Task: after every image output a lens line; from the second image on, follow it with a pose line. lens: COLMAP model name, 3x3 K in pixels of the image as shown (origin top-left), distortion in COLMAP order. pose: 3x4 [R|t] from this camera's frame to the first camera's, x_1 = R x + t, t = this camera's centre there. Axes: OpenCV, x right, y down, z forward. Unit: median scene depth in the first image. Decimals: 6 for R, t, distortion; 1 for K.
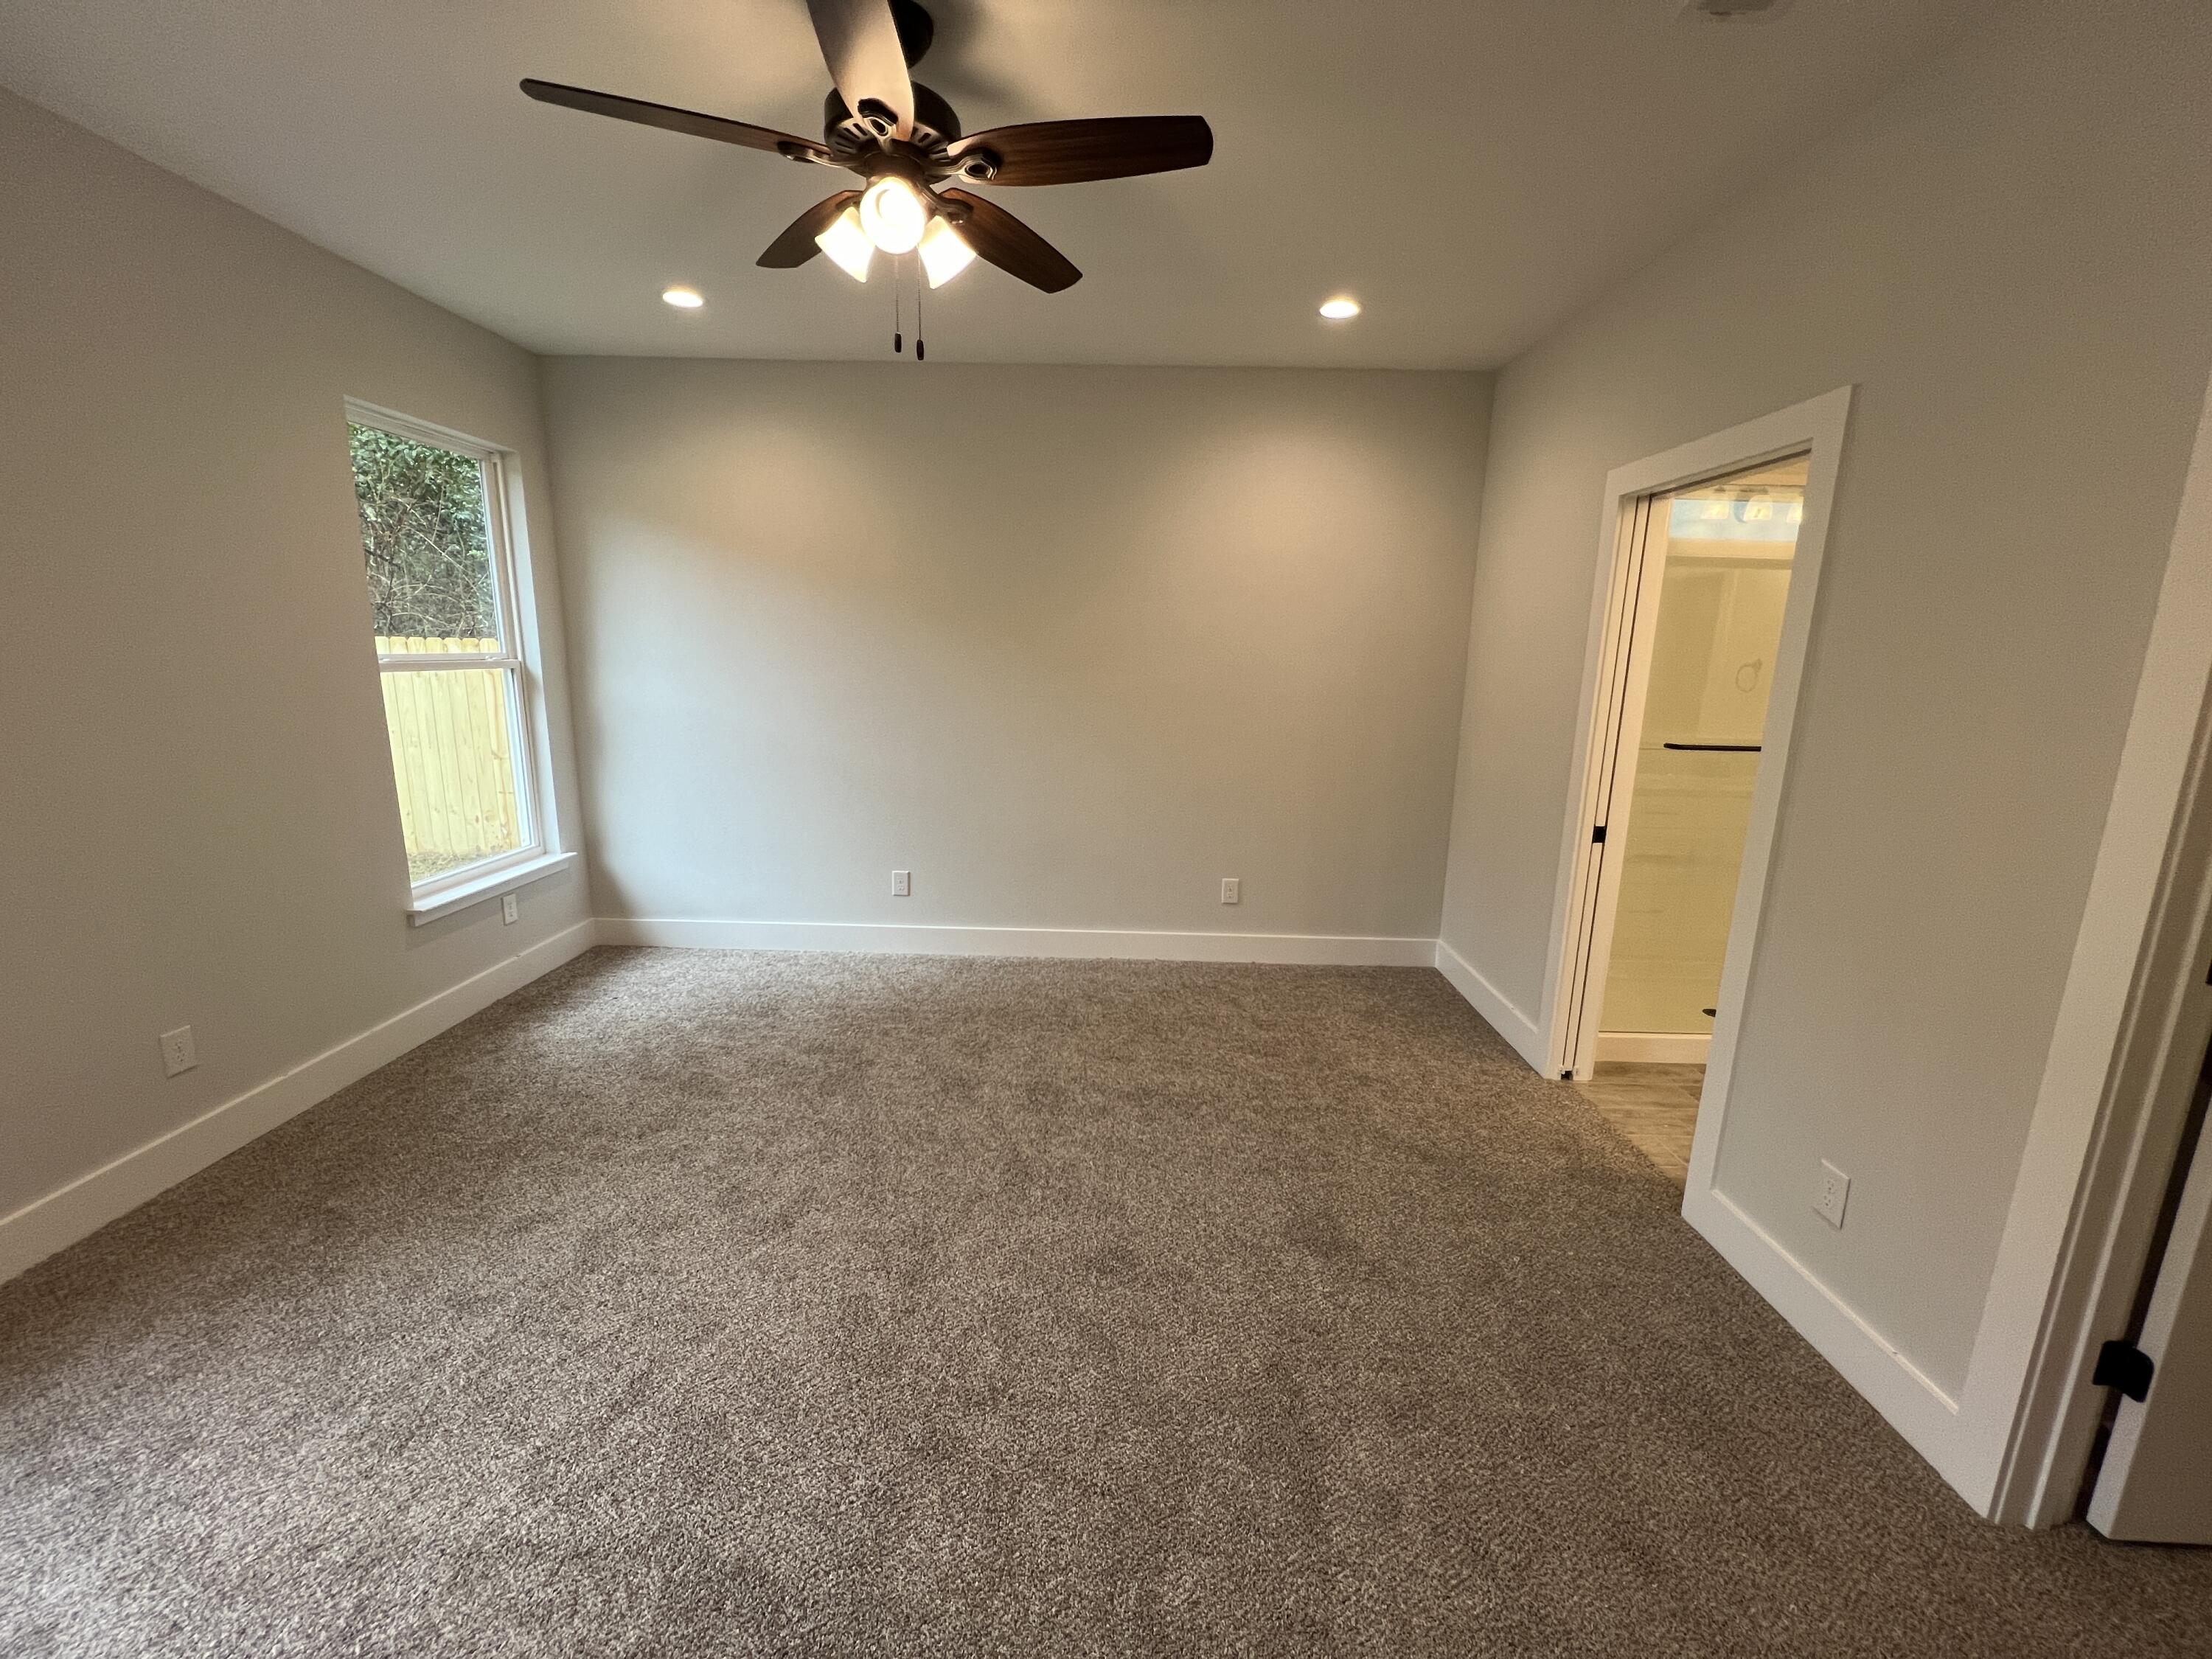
lens RADIAL K [[884.1, 0, 1096.5], [0, 884.1, 830.0], [0, 0, 1]] dist [0.000044, 0.000097]
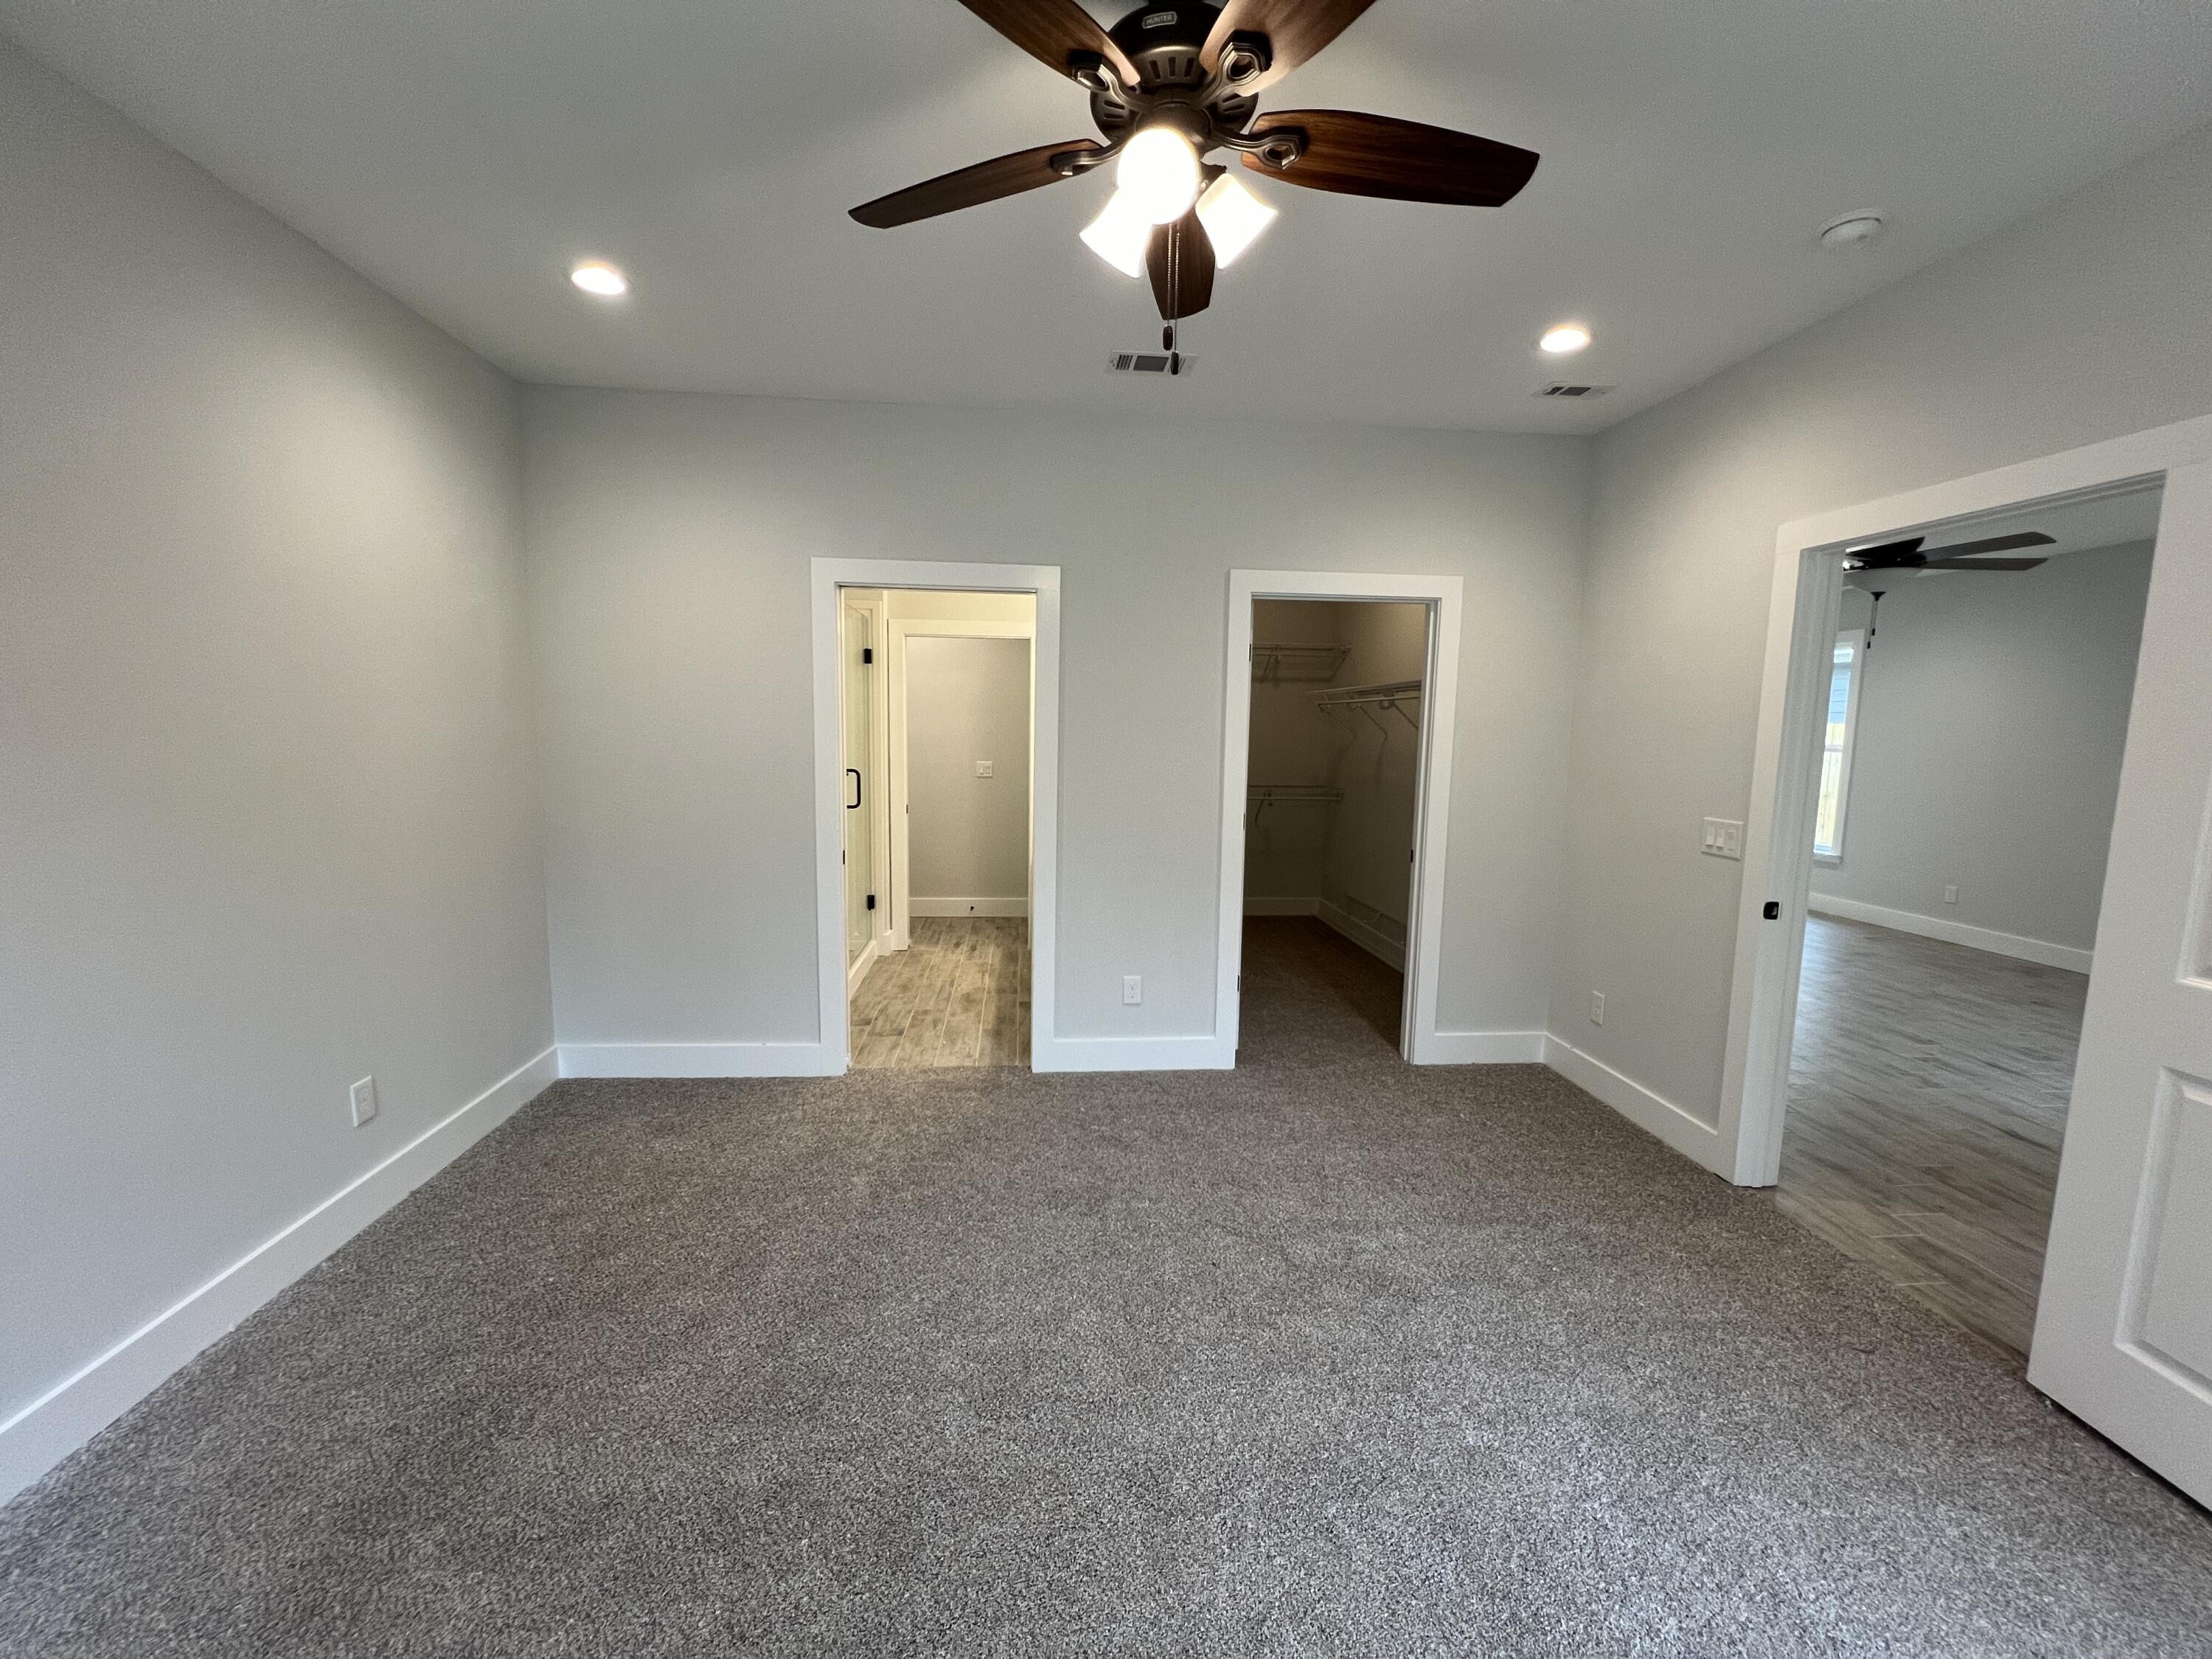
lens RADIAL K [[884.1, 0, 1096.5], [0, 884.1, 830.0], [0, 0, 1]] dist [0.000044, 0.000097]
pose [[-0.101901, -0.140429, 0.984833, -0.457055], [0.180601, 0.970924, 0.157132, -0.111076], [-0.978263, 0.193874, -0.073577, 0.523097]]
